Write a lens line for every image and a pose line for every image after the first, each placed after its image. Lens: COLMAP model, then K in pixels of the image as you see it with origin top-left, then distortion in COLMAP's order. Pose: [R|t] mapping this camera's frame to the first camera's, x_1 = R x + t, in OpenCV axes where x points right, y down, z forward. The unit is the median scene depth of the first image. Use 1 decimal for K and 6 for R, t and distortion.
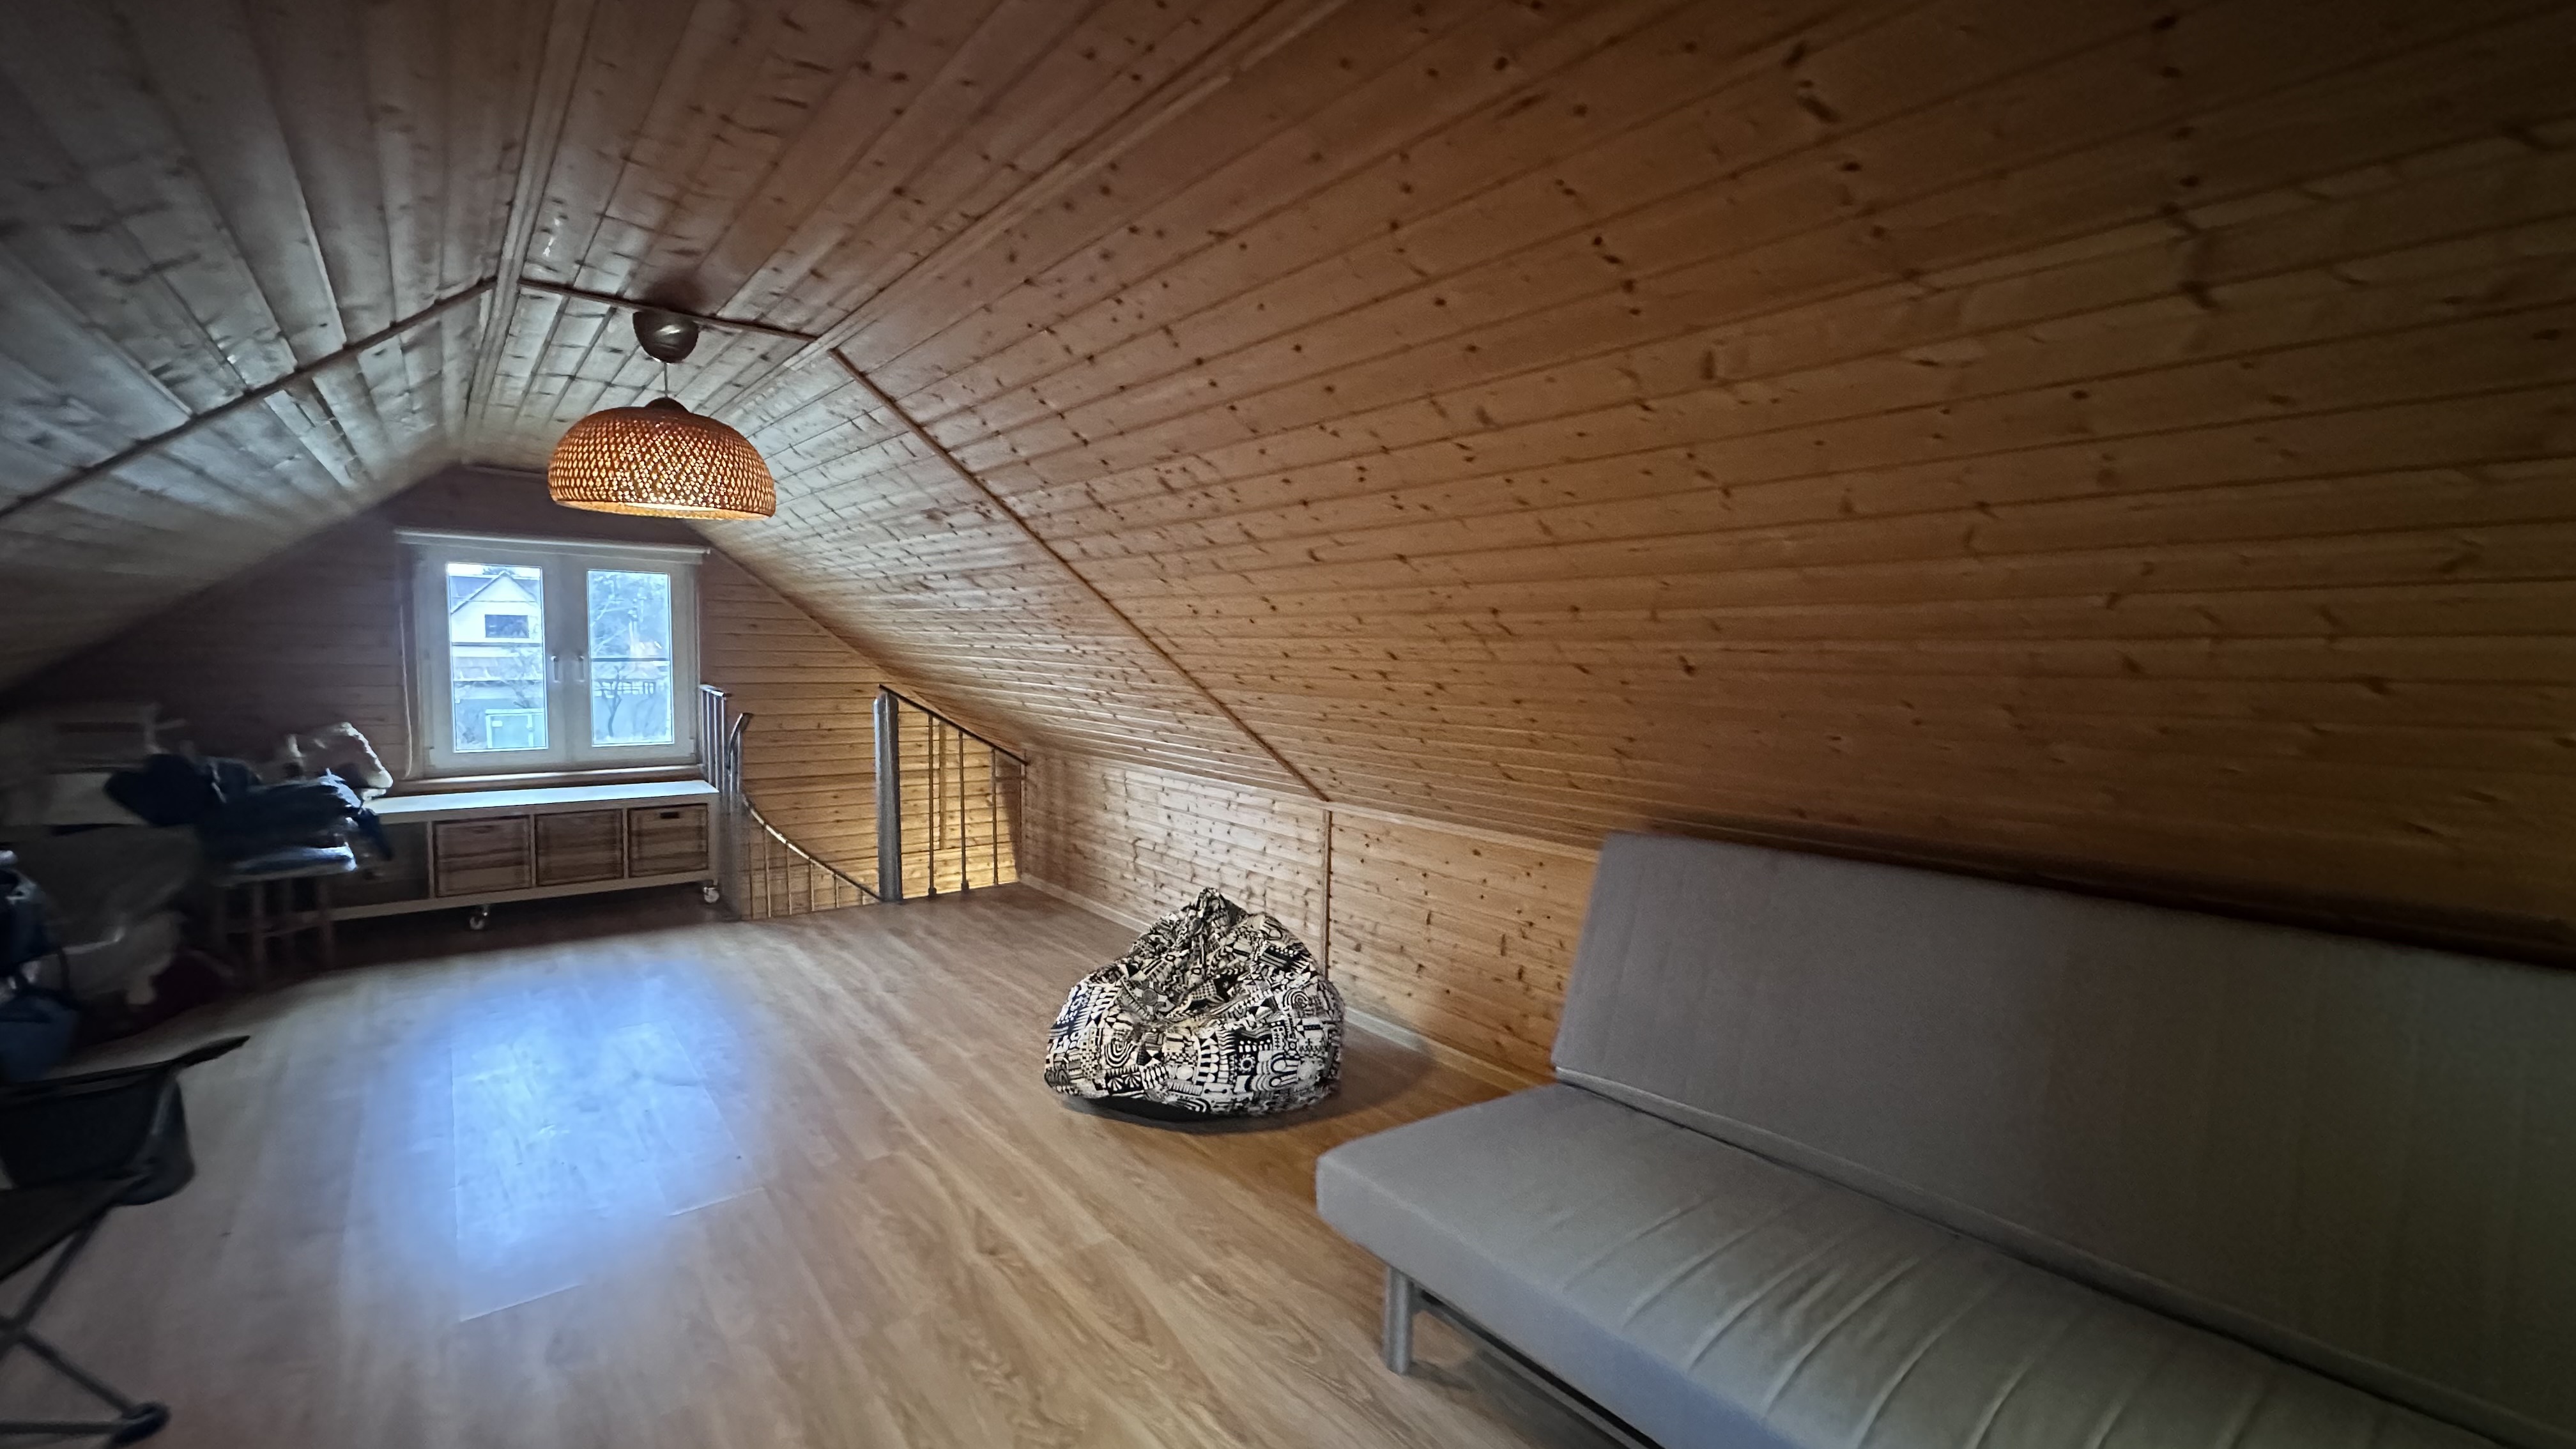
lens RADIAL K [[1019.8, 0, 1289.2], [0, 1019.8, 722.0], [0, 0, 1]] dist [-0.002758, -0.000044]
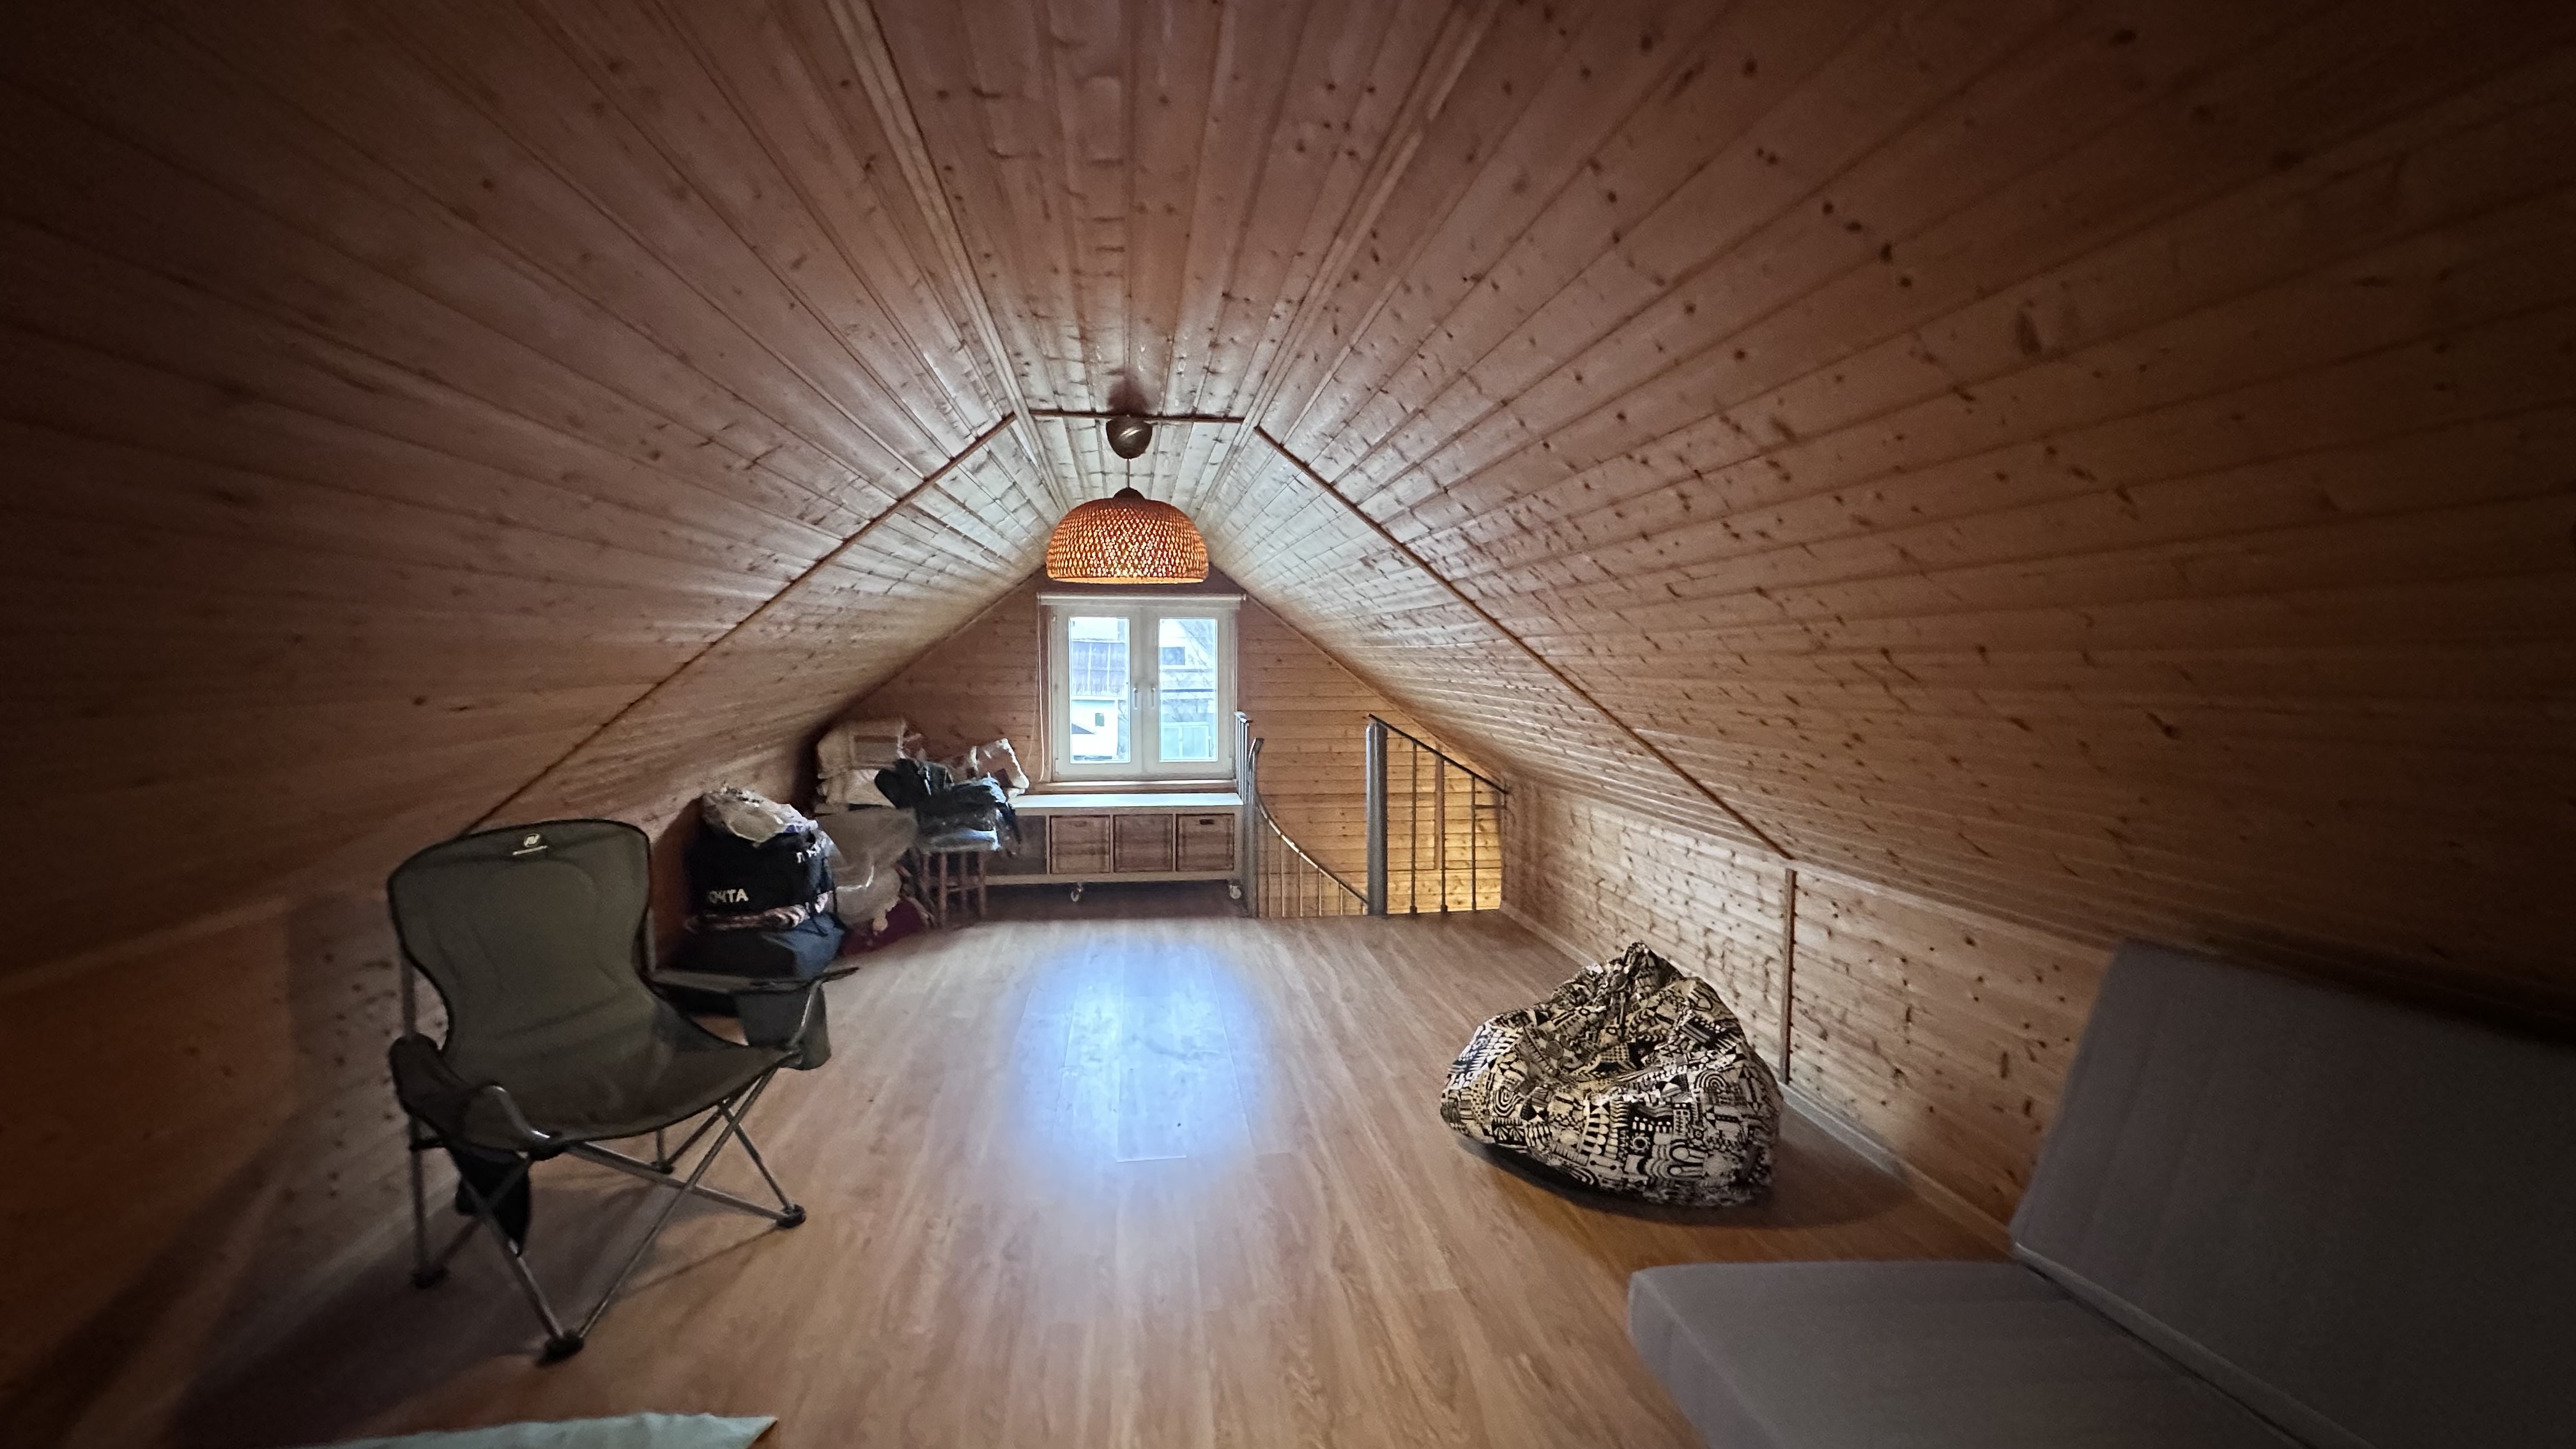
lens RADIAL K [[1019.8, 0, 1289.2], [0, 1019.8, 722.0], [0, 0, 1]] dist [-0.002758, -0.000044]
pose [[0.855691, 0.015299, -0.517260, 0.138310], [-0.025232, 0.999607, -0.012176, -0.019875], [0.516871, 0.023470, 0.855741, 0.043402]]
